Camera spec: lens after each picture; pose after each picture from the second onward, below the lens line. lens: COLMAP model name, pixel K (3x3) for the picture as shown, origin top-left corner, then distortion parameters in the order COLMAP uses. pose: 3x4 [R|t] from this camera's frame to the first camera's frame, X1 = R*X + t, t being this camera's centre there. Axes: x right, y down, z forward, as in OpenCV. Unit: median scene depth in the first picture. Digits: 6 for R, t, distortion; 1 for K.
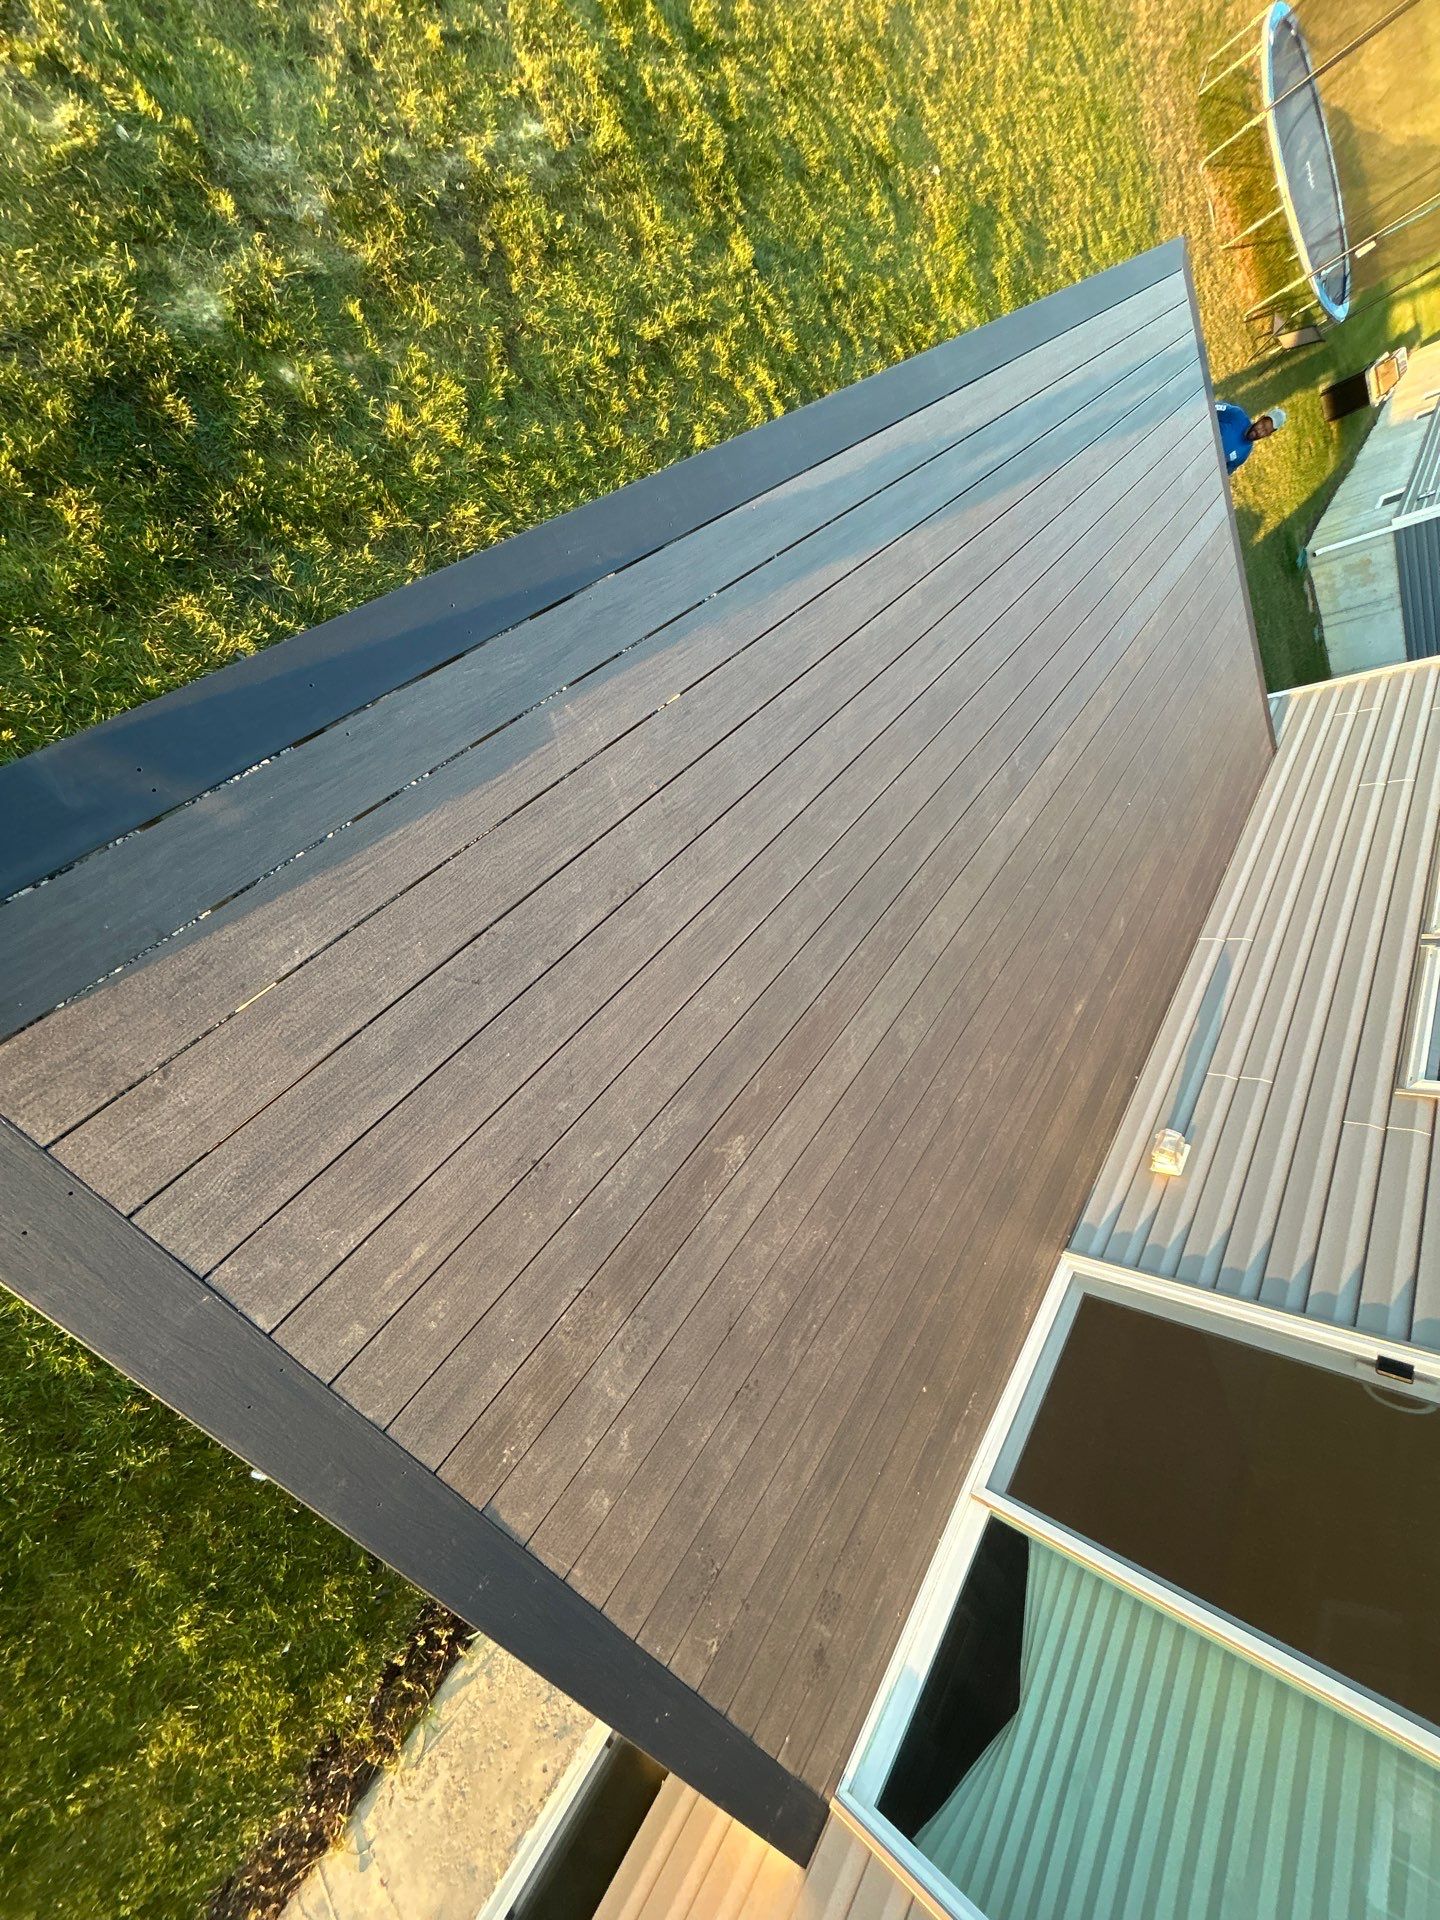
lens RADIAL K [[774.0, 0, 720.0], [0, 774.0, 960.0], [0, 0, 1]] dist [0.000854, -0.001141]
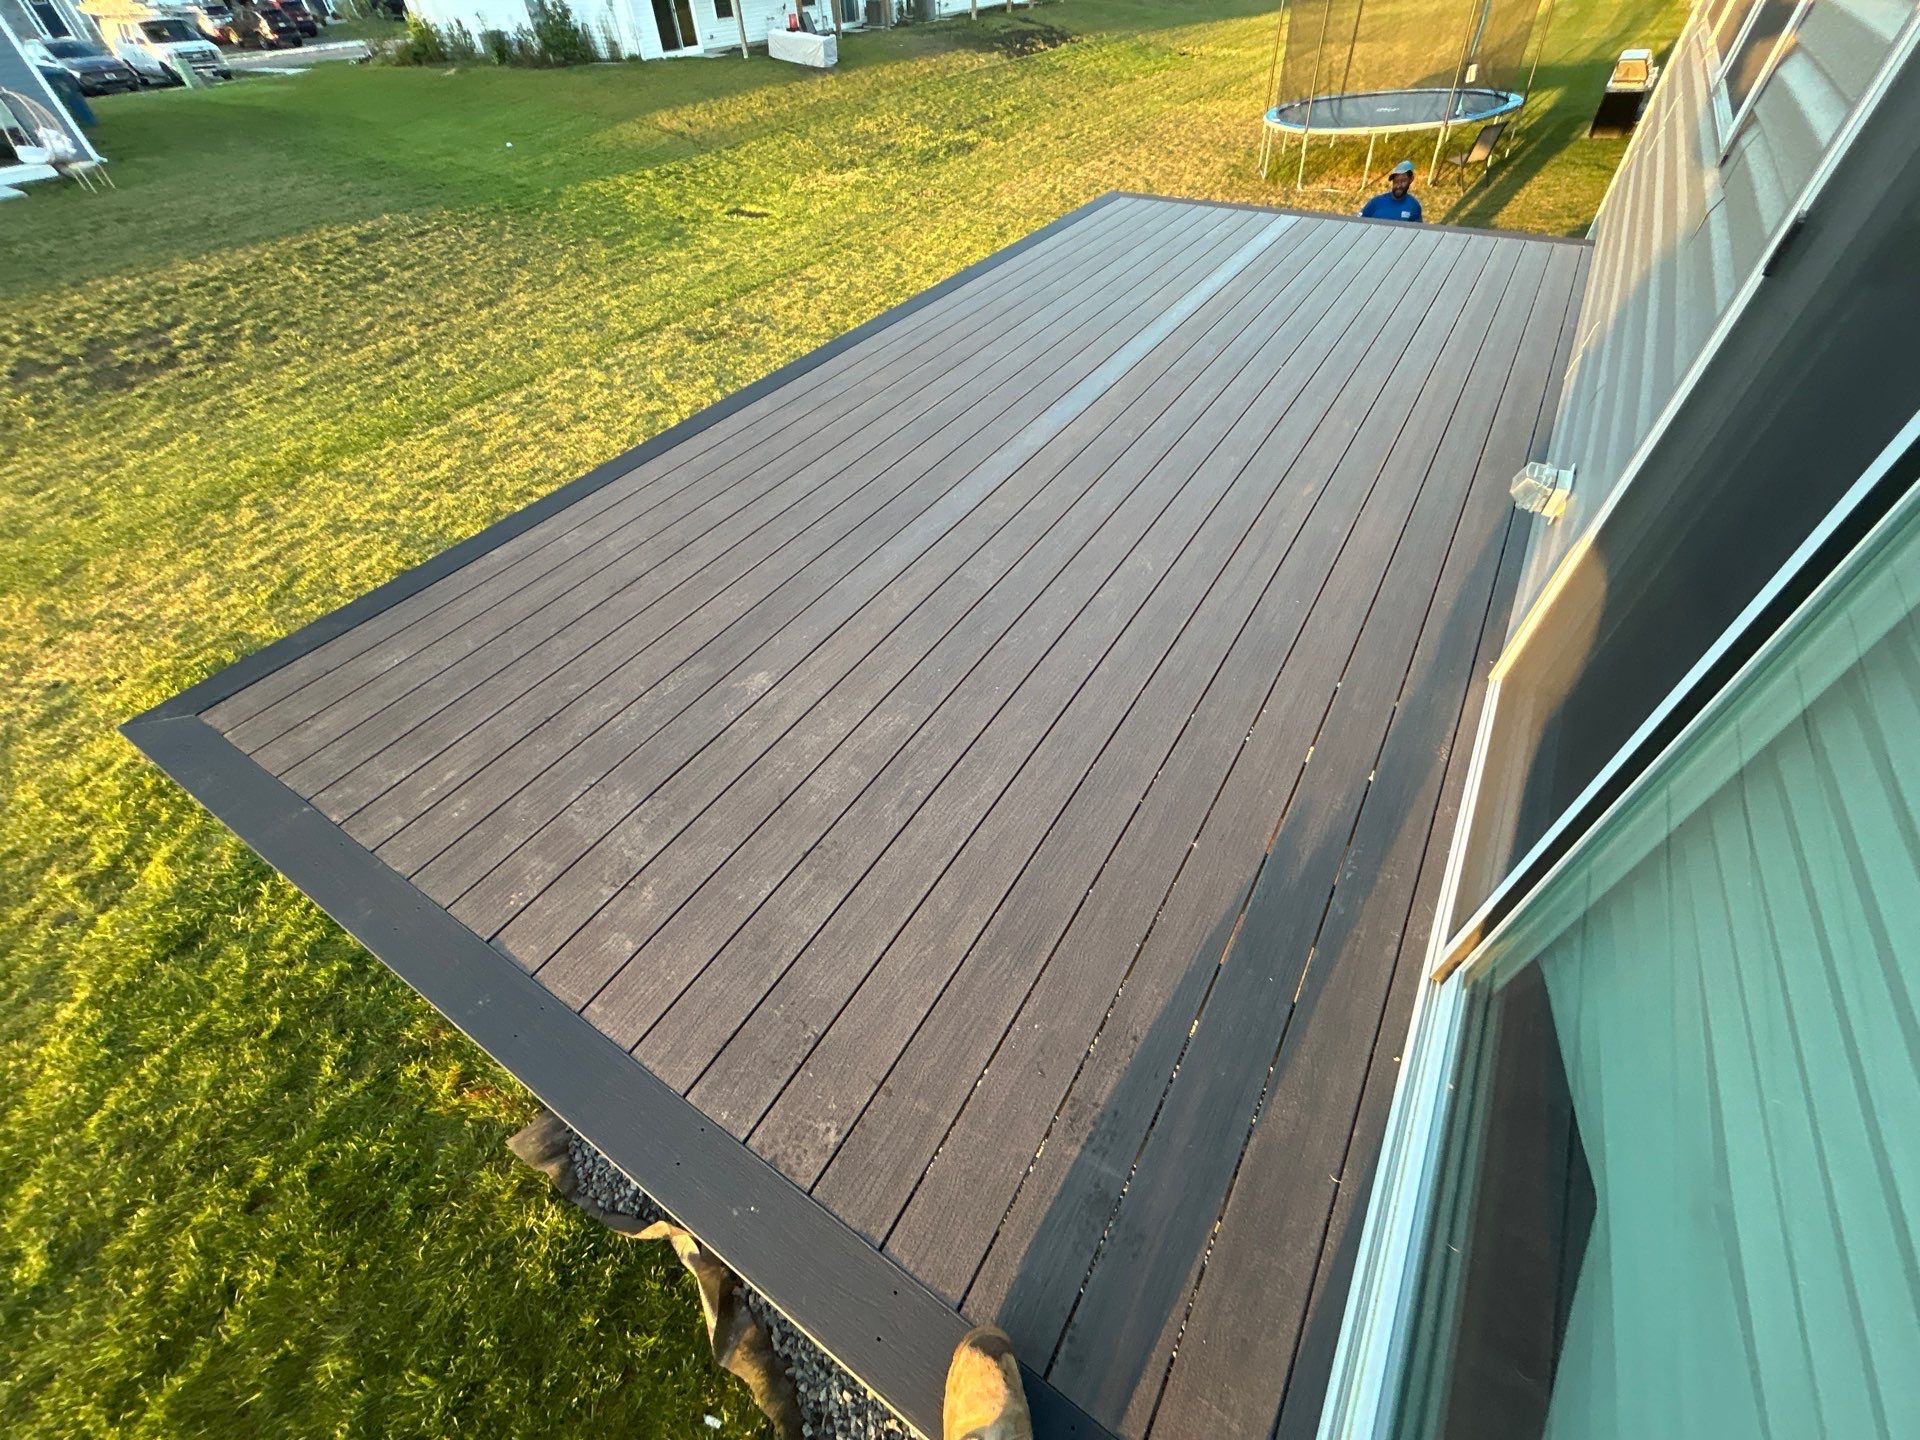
lens RADIAL K [[774.0, 0, 957.3], [0, 774.0, 718.9], [0, 0, 1]] dist [0.000854, -0.001141]
pose [[0.672389, -0.662133, -0.330867, 0.673397], [0.333556, 0.670083, -0.663121, 1.381150], [0.660782, 0.335512, 0.671415, 0.574113]]
